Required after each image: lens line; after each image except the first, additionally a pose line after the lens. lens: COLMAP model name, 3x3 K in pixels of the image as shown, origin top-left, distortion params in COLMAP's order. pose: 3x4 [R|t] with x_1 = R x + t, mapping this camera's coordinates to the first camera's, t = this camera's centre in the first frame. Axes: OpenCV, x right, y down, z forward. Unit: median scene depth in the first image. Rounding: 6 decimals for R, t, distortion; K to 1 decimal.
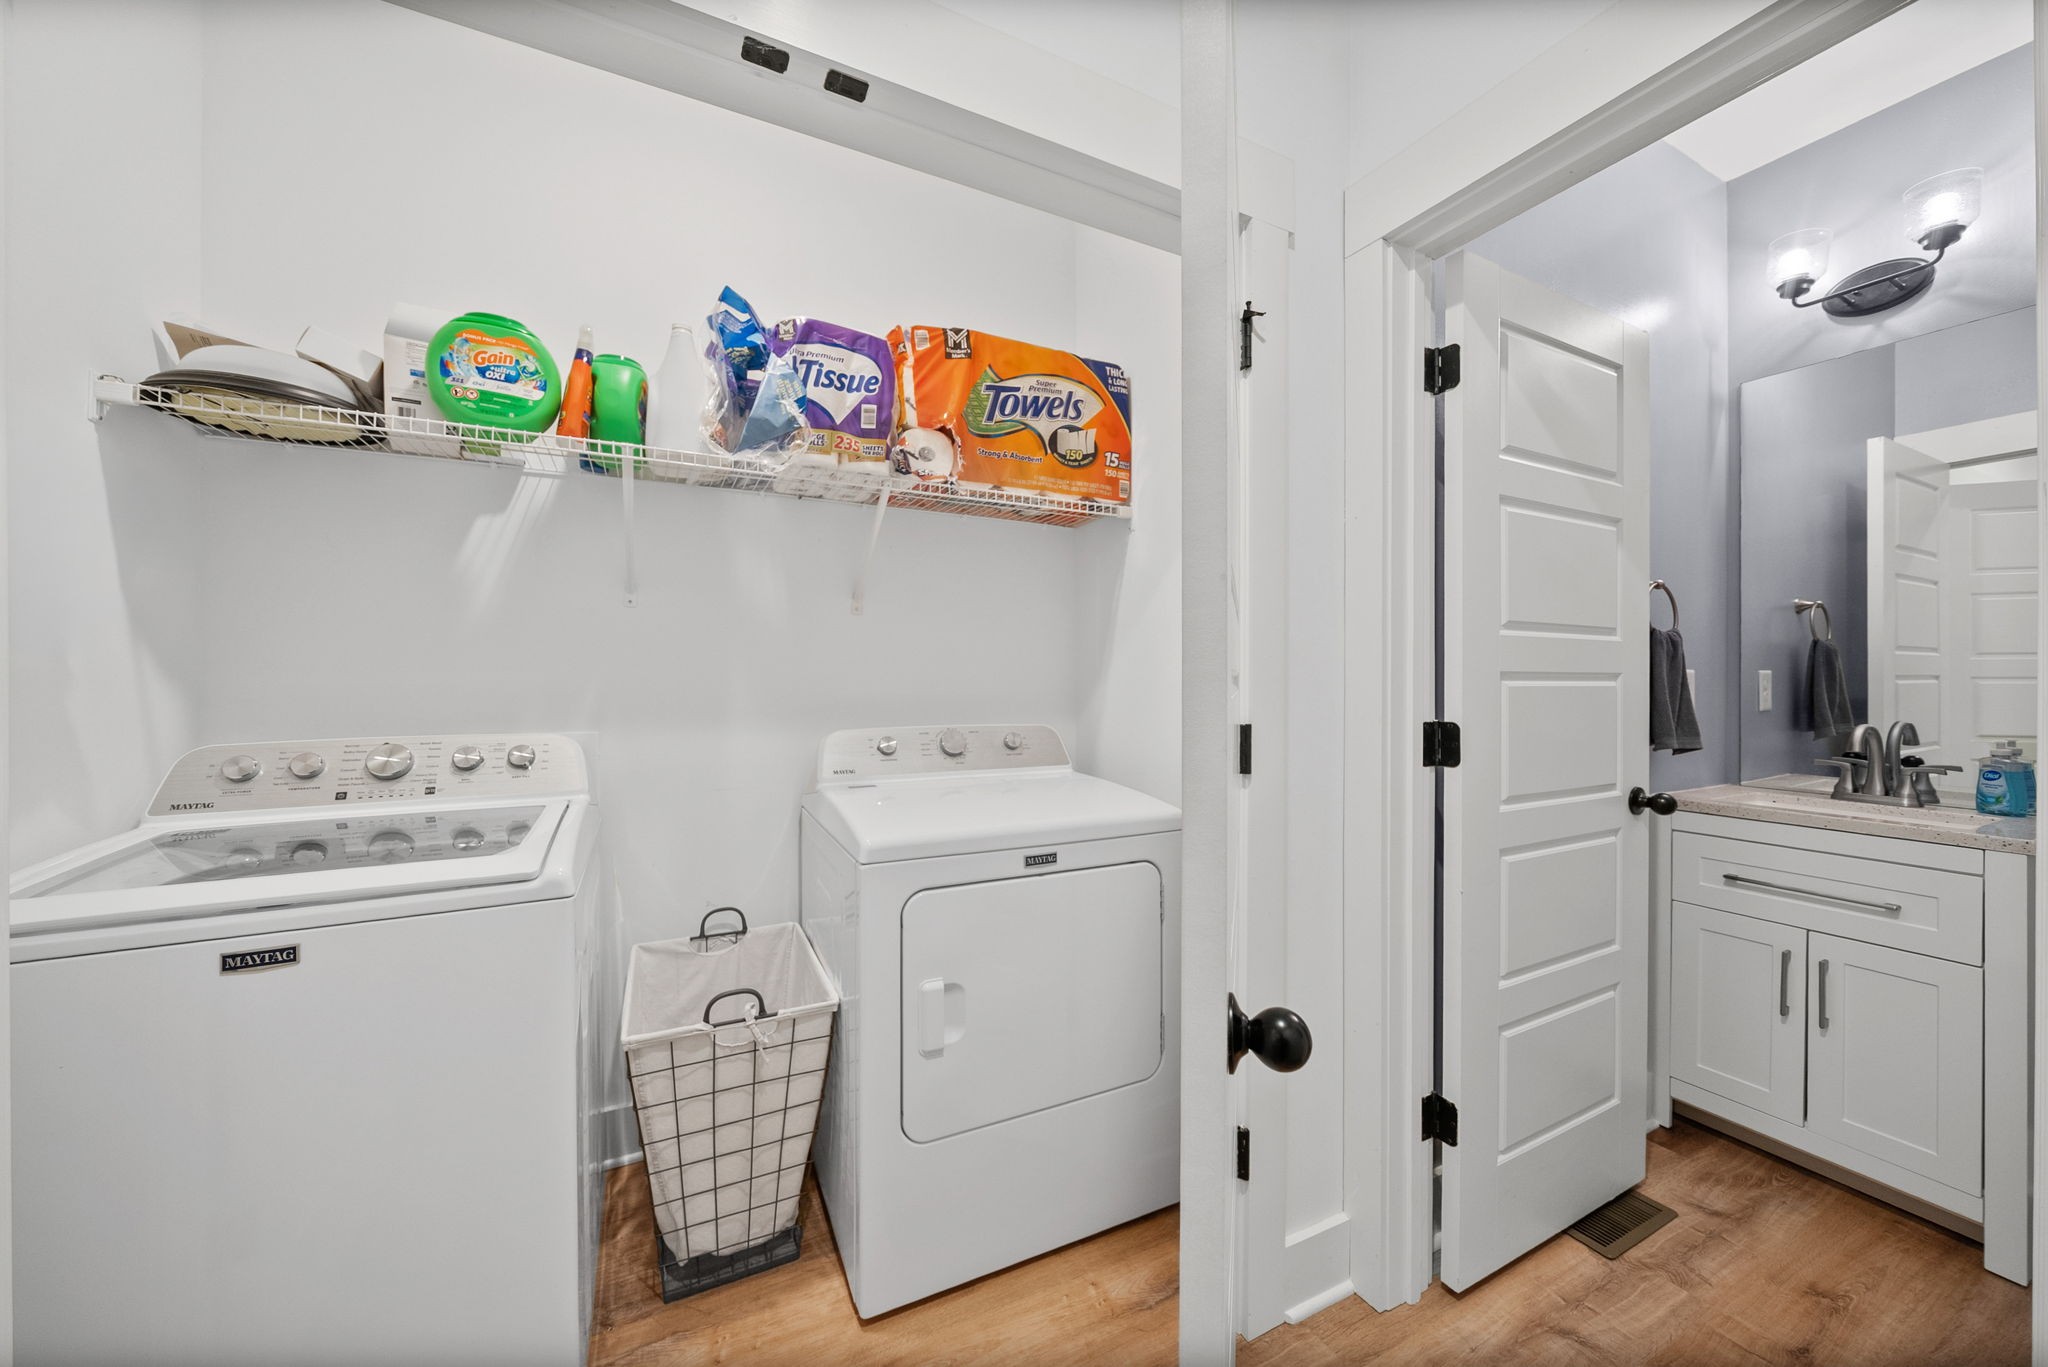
lens RADIAL K [[702.4, 0, 1010.3], [0, 702.4, 675.6], [0, 0, 1]] dist [-0.003320, -0.000252]
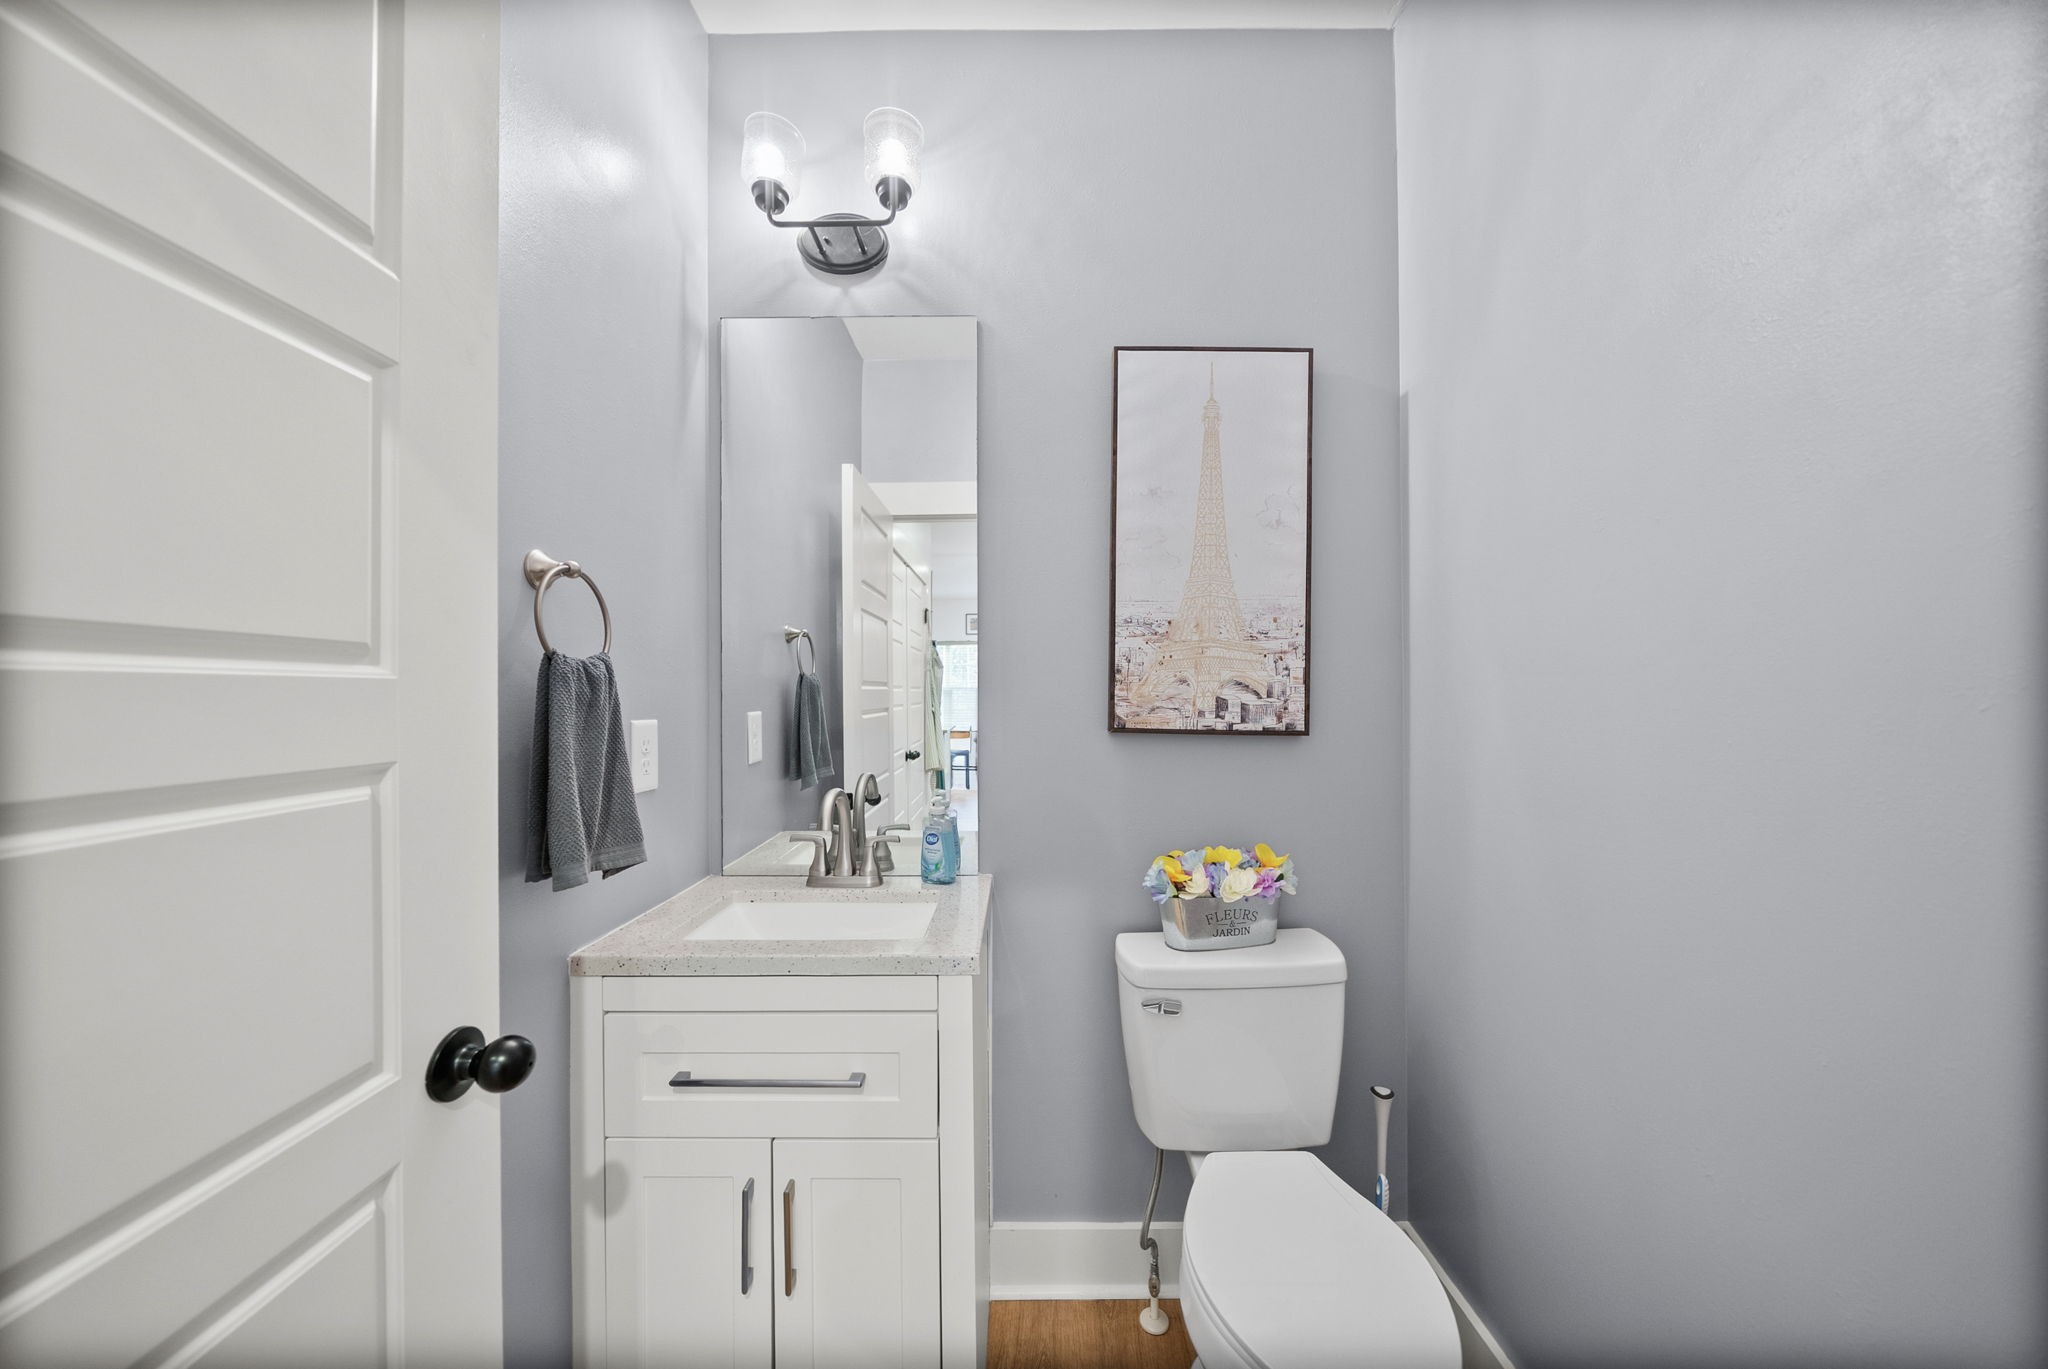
lens RADIAL K [[702.4, 0, 1010.3], [0, 702.4, 676.6], [0, 0, 1]] dist [-0.003320, -0.000252]
pose [[0.447316, 0.012164, 0.894293, 0.607234], [0.009887, 0.999779, -0.018544, -0.036085], [-0.894321, 0.017137, 0.447097, 0.471369]]
